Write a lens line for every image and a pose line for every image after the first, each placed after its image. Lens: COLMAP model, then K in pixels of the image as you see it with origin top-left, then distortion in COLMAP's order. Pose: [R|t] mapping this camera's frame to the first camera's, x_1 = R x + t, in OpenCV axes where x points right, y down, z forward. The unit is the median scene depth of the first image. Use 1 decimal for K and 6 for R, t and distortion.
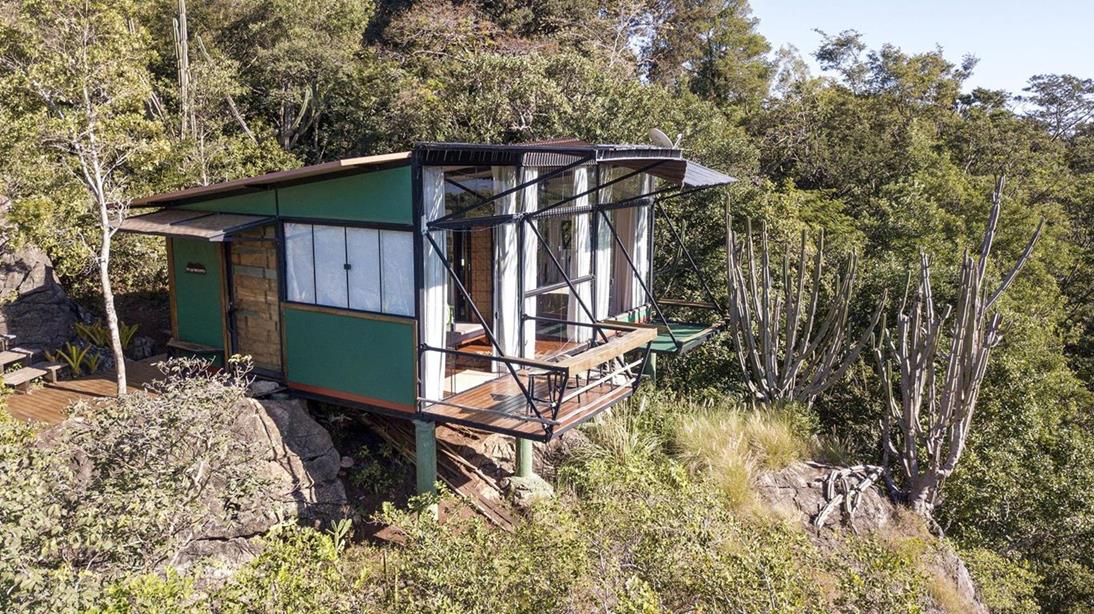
lens RADIAL K [[830.6, 0, 547.0], [0, 830.6, 307.0], [0, 0, 1]] dist [0.055969, -0.113212]
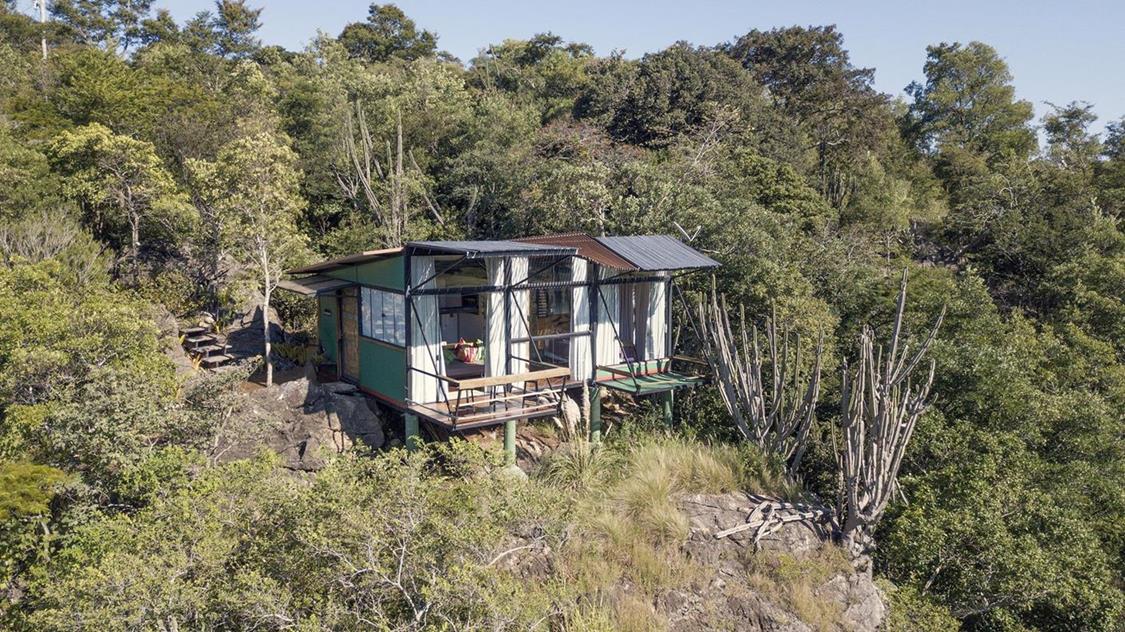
lens RADIAL K [[854.1, 0, 562.5], [0, 854.1, 316.0], [0, 0, 1]] dist [0.055969, -0.113212]
pose [[0.919320, 0.049661, -0.390365, 0.640864], [-0.072993, 0.996310, -0.045151, 0.002596], [0.386683, 0.070002, 0.919552, -0.345152]]
